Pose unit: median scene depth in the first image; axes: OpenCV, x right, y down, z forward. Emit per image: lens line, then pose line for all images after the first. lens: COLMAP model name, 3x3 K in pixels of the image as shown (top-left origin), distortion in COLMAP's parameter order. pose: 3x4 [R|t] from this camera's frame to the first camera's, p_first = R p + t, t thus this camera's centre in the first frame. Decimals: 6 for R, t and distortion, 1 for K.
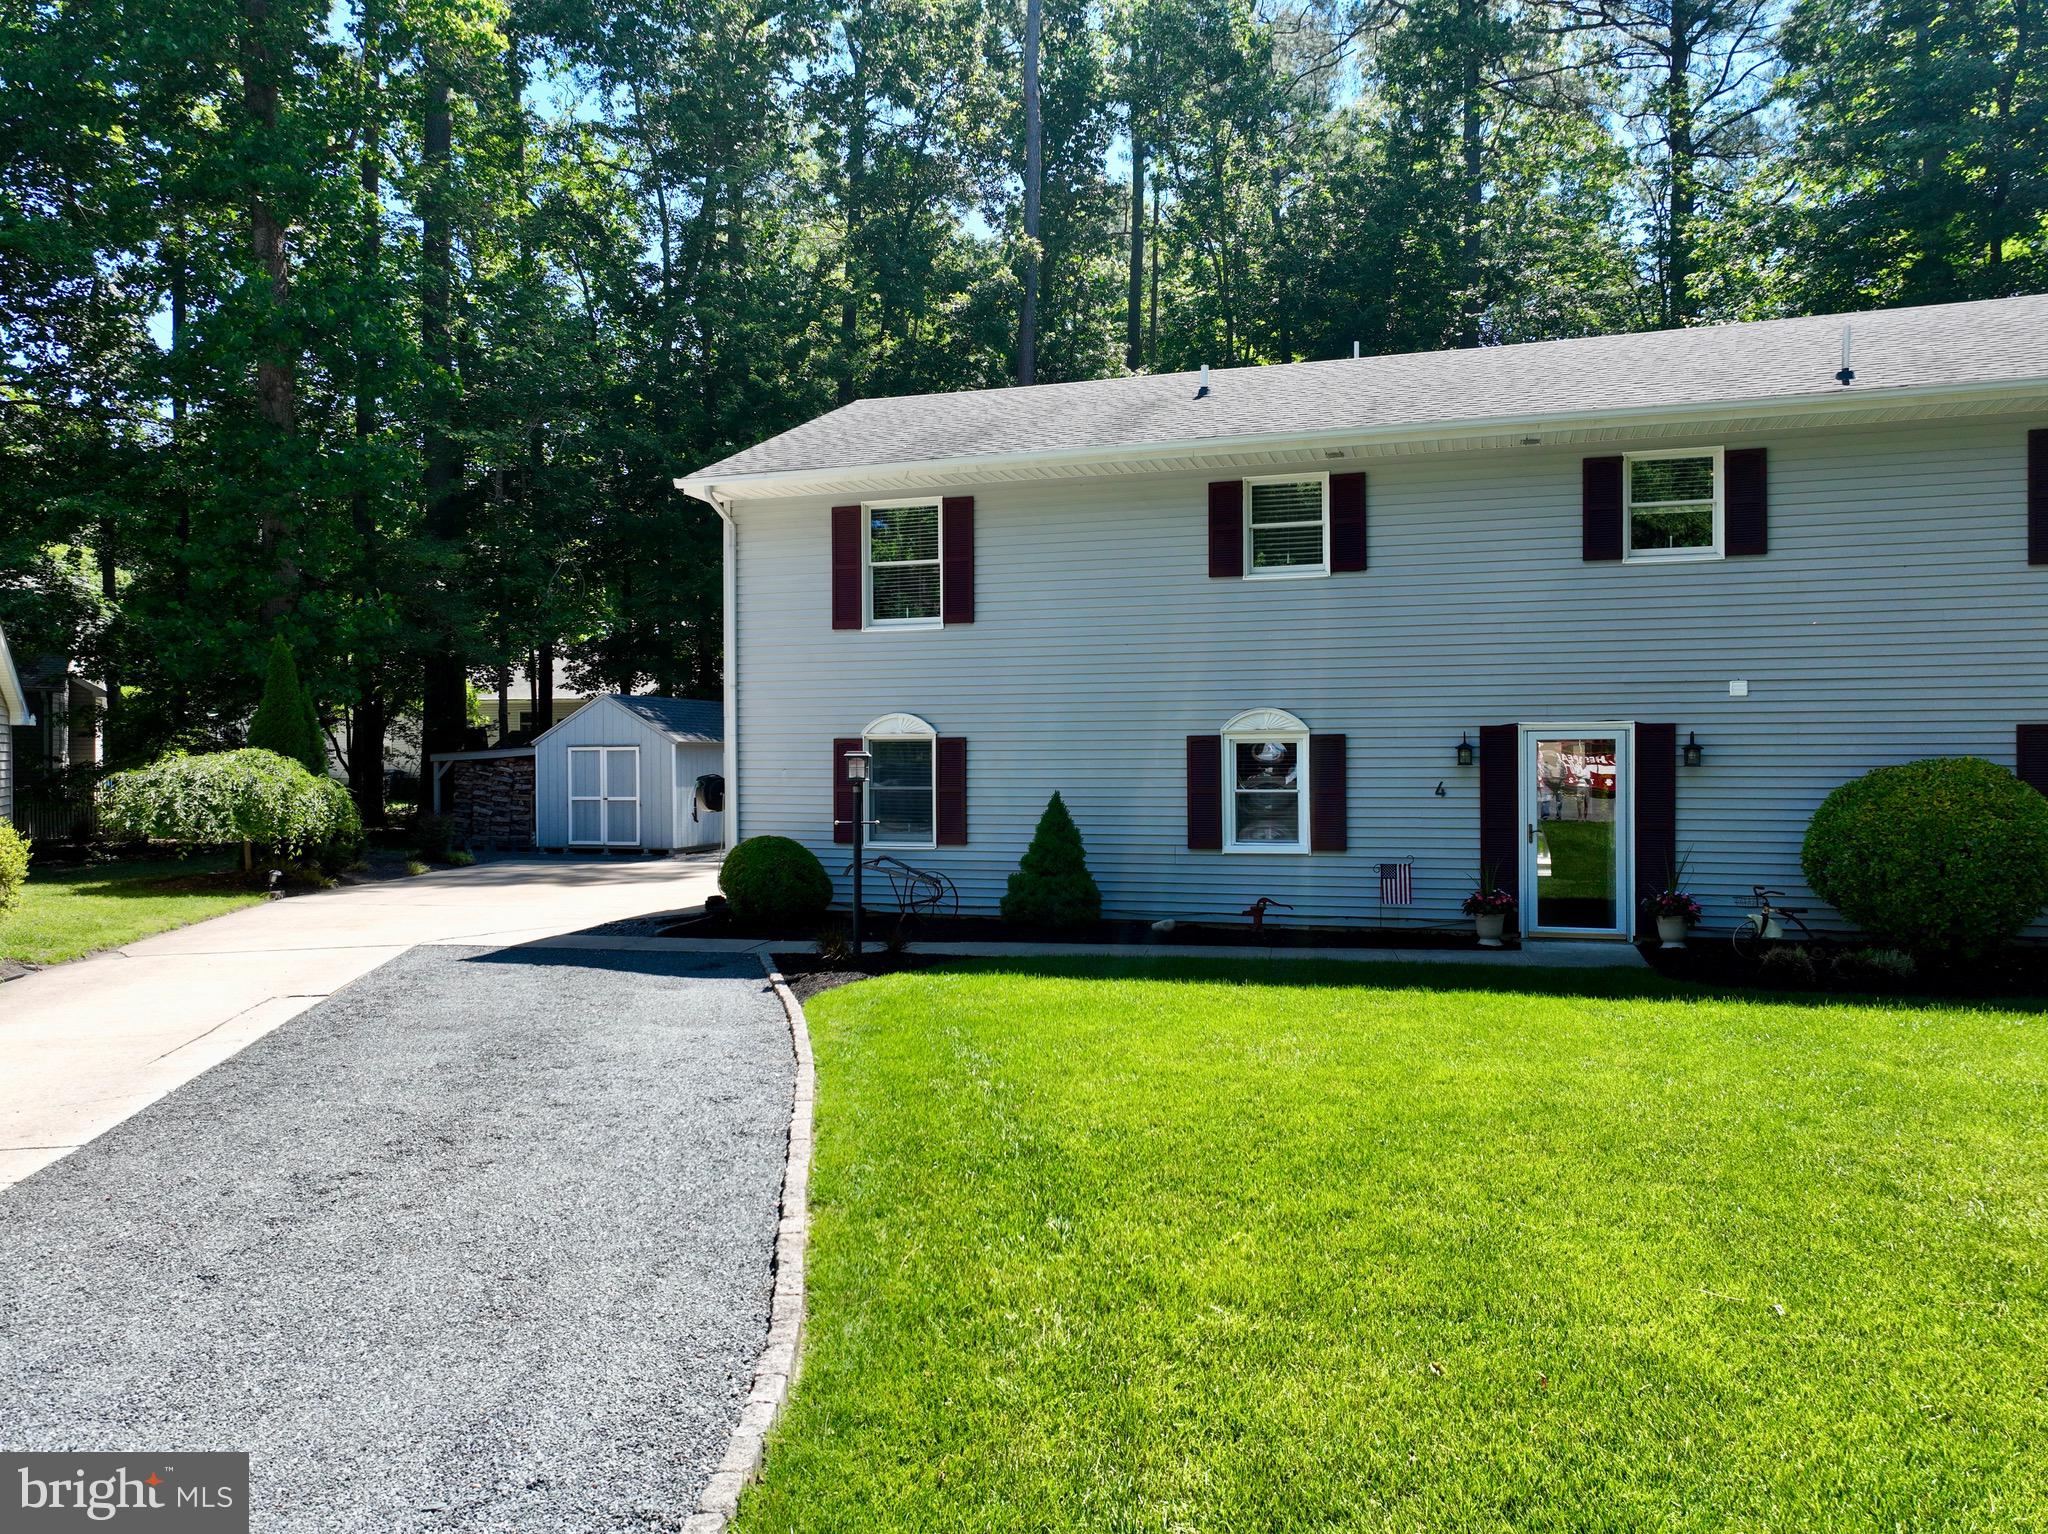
lens RADIAL K [[1436.3, 0, 1021.6], [0, 1436.3, 761.6], [0, 0, 1]] dist [-0.001779, 0.017295]
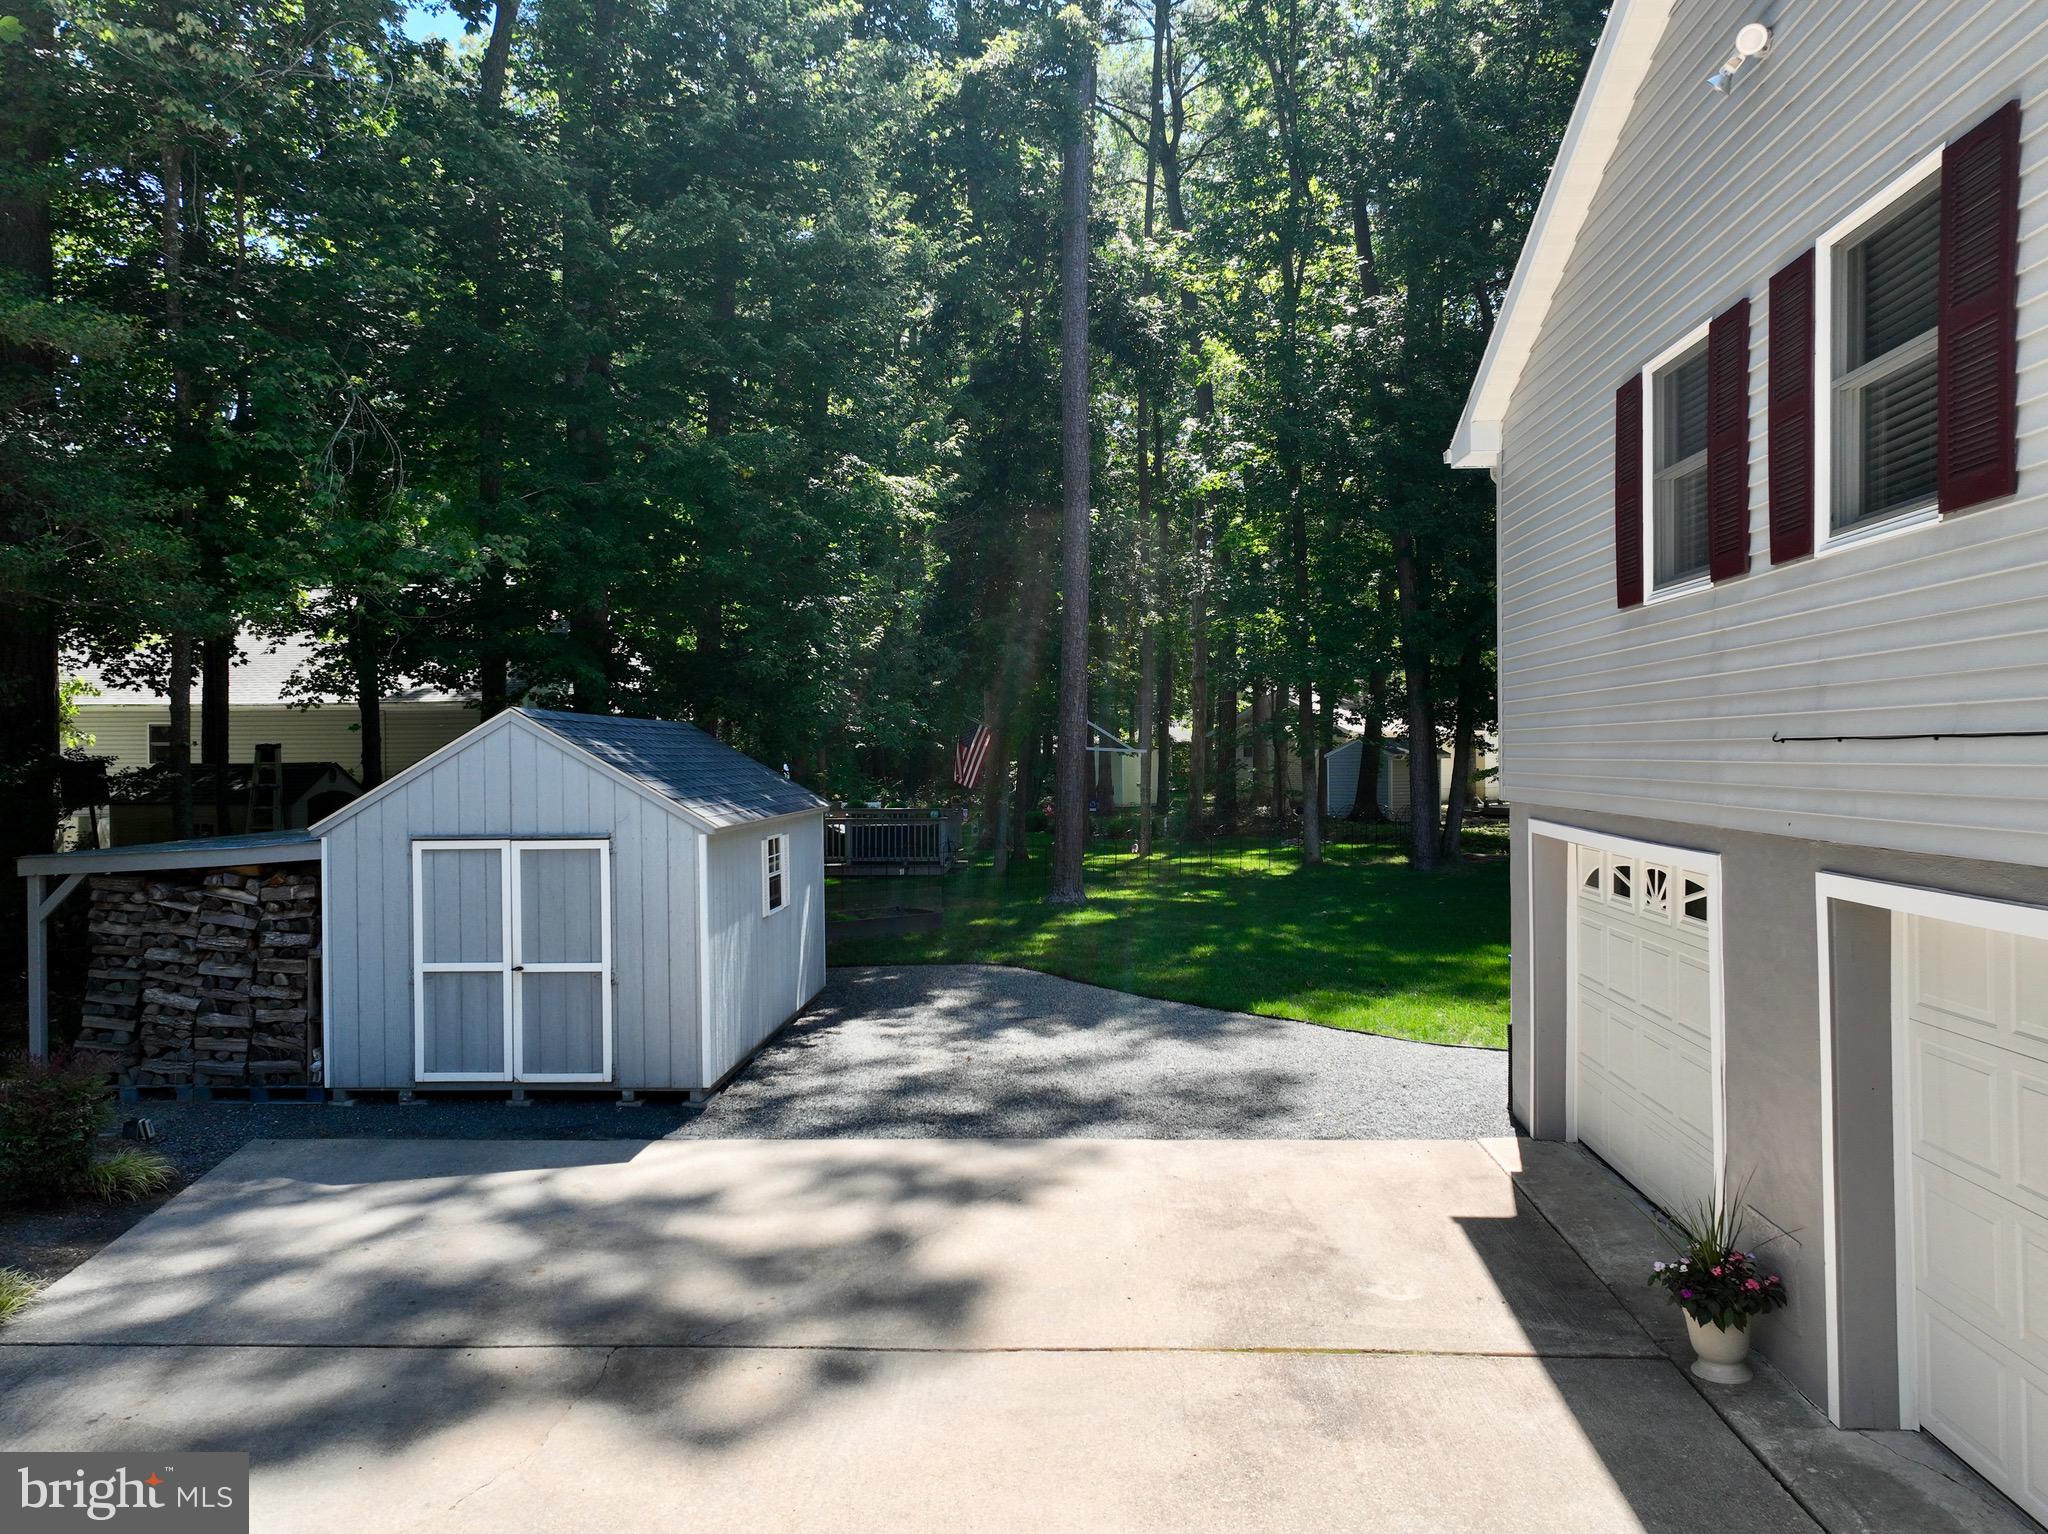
lens RADIAL K [[1436.3, 0, 1028.1], [0, 1436.3, 766.4], [0, 0, 1]] dist [-0.001779, 0.017295]
pose [[0.970707, 0.008220, 0.240127, -0.461068], [-0.005980, 0.999932, -0.010052, -0.047463], [-0.240193, 0.008322, 0.970689, 1.091324]]
